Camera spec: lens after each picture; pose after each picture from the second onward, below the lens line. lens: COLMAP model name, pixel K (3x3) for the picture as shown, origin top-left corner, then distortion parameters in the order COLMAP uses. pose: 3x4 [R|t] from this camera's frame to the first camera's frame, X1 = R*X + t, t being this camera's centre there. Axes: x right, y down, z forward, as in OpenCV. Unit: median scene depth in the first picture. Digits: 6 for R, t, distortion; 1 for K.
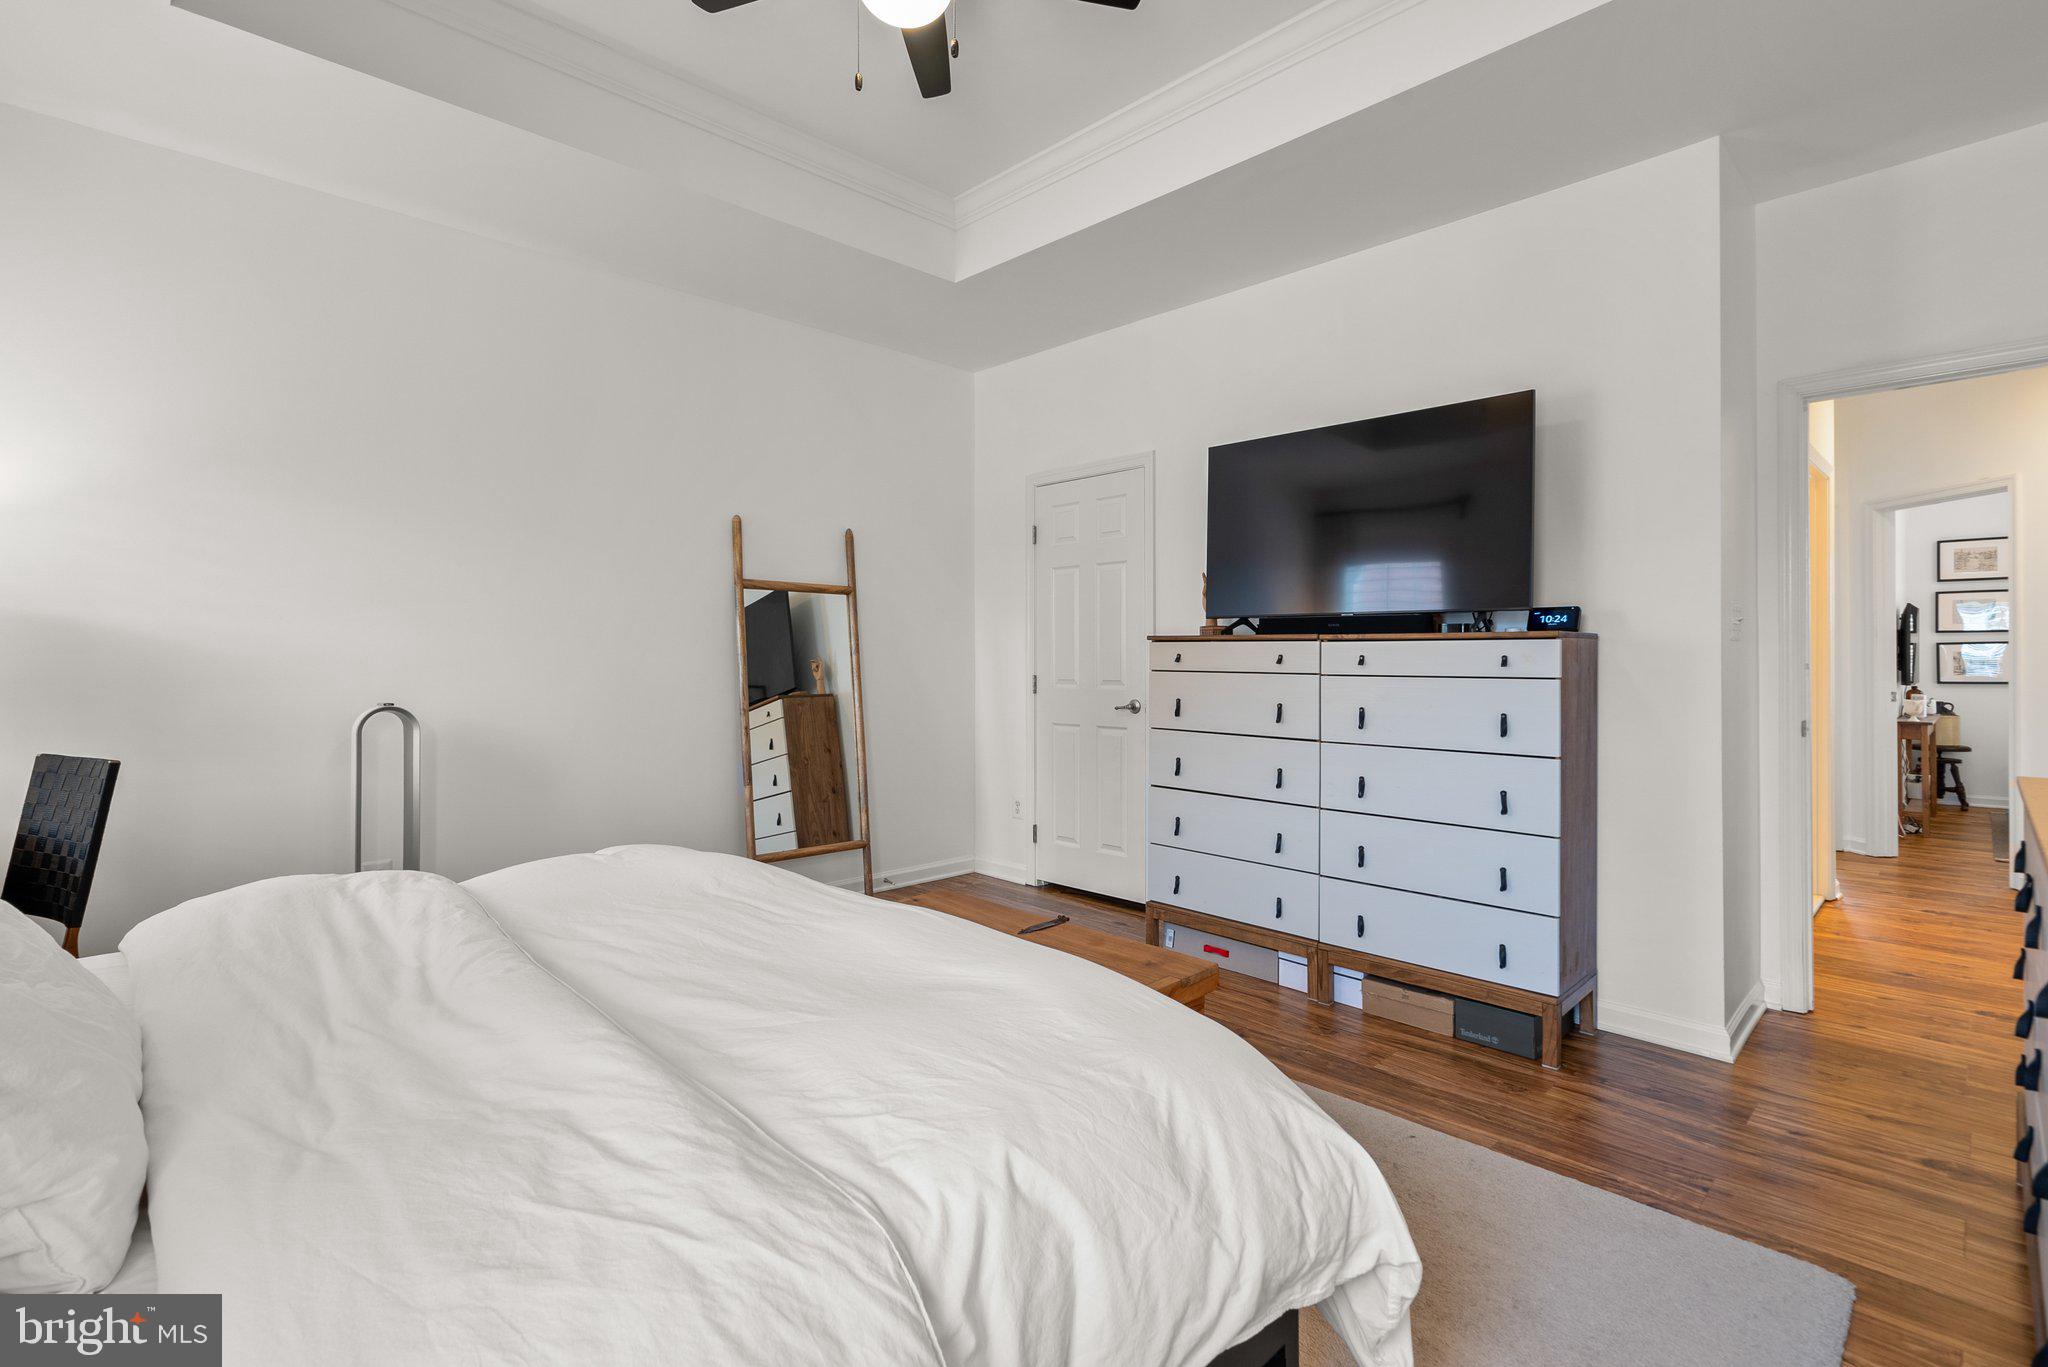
lens RADIAL K [[939.1, 0, 1021.4], [0, 939.1, 672.4], [0, 0, 1]] dist [-0.002035, 0.003431]
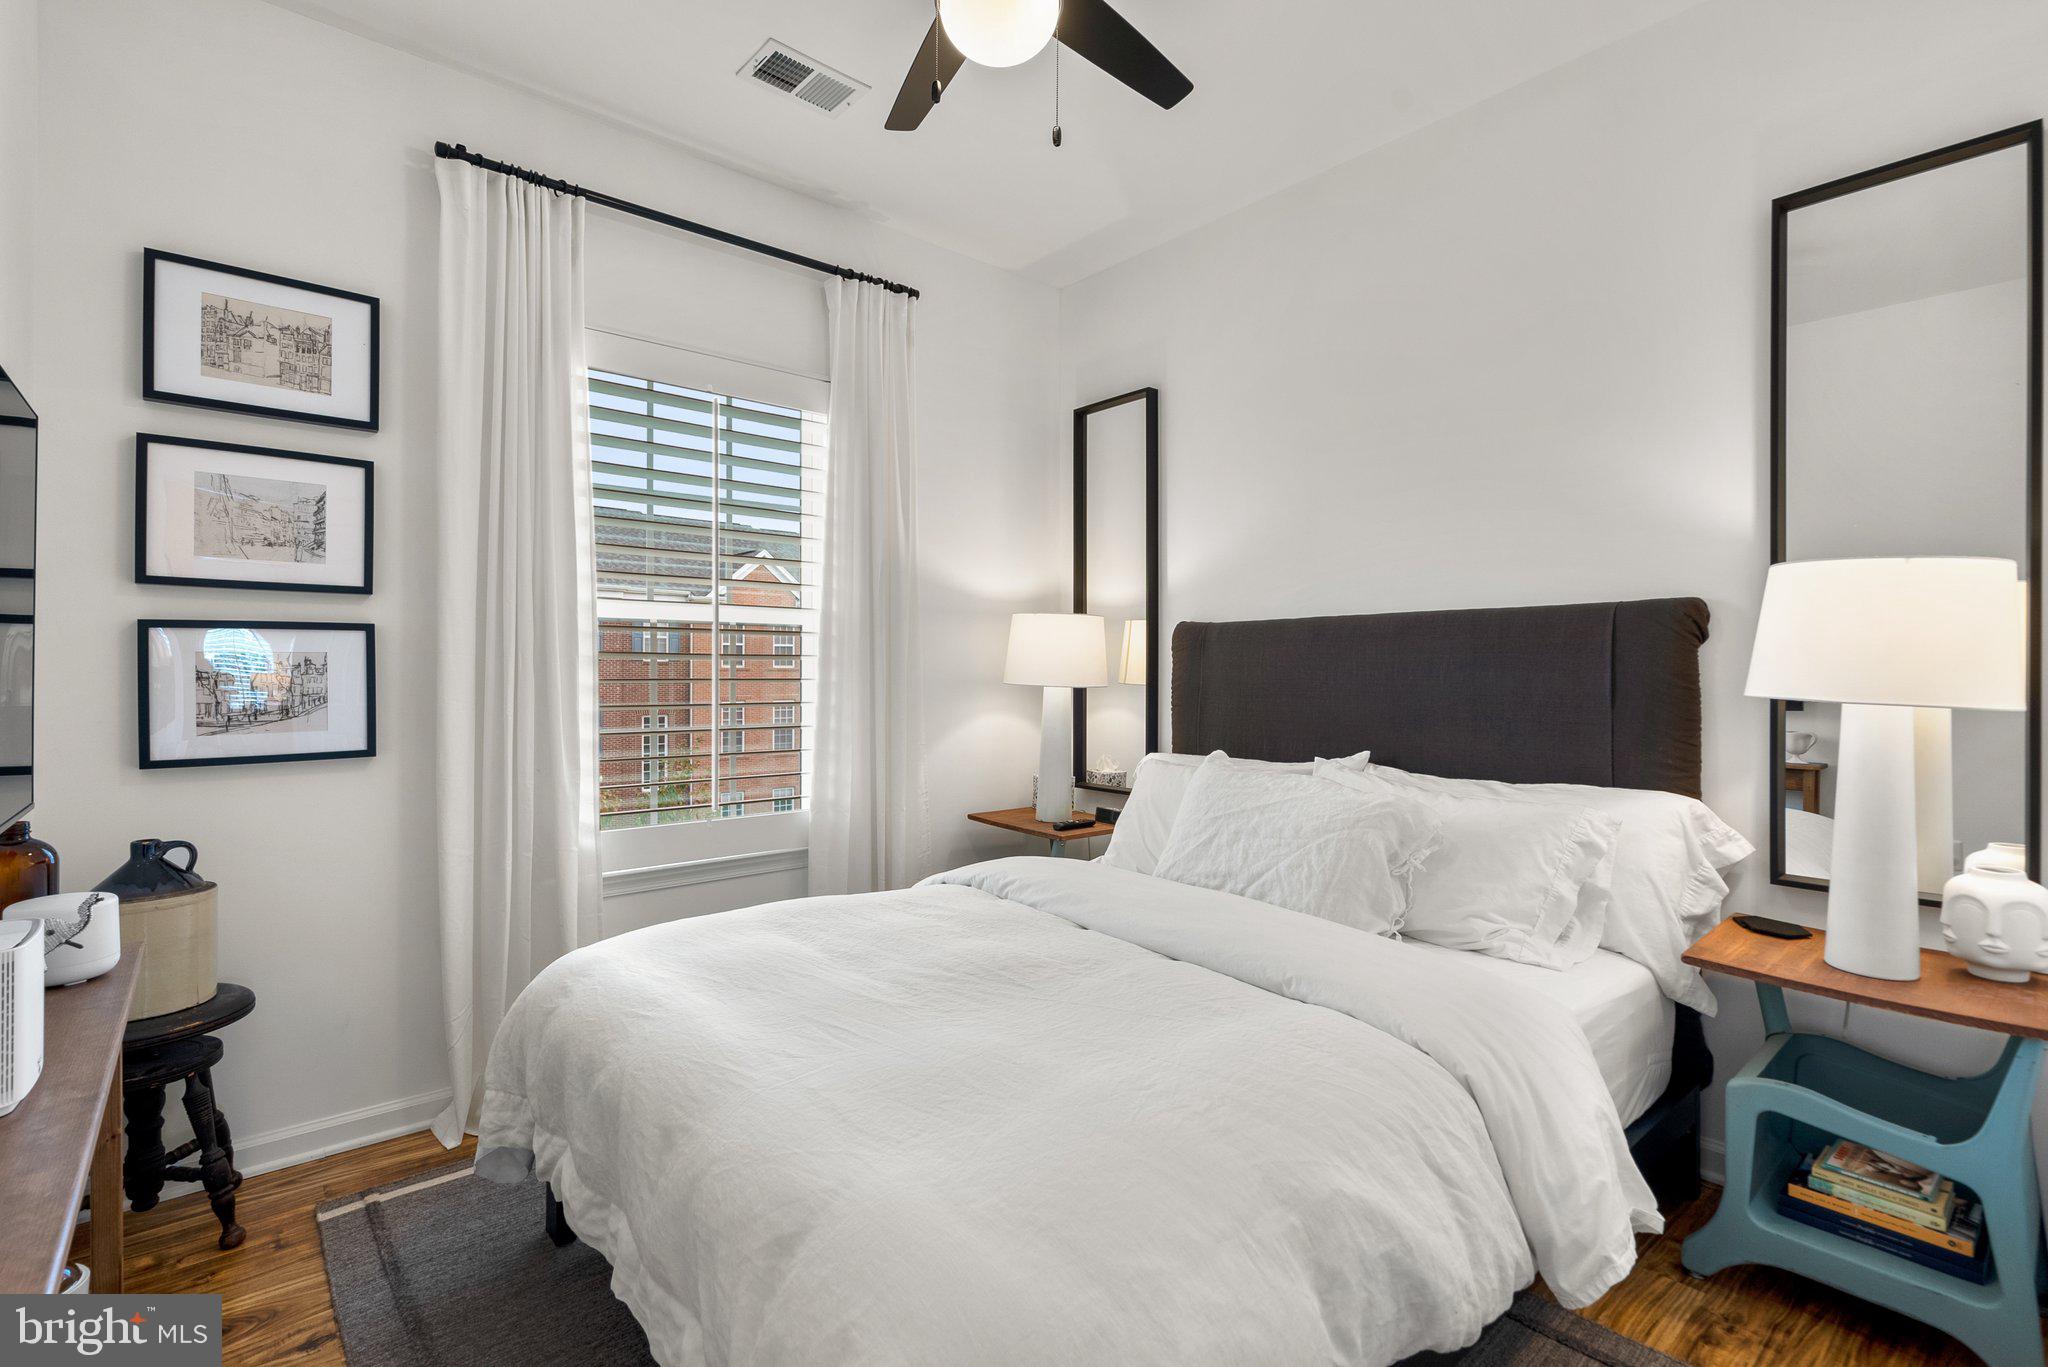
lens RADIAL K [[939.1, 0, 1024.9], [0, 939.1, 674.6], [0, 0, 1]] dist [-0.002035, 0.003431]
pose [[0.043520, 0.001053, 0.999052, 0.729378], [-0.009405, 0.999956, -0.000644, -0.017819], [-0.999008, -0.009368, 0.043528, 0.748756]]
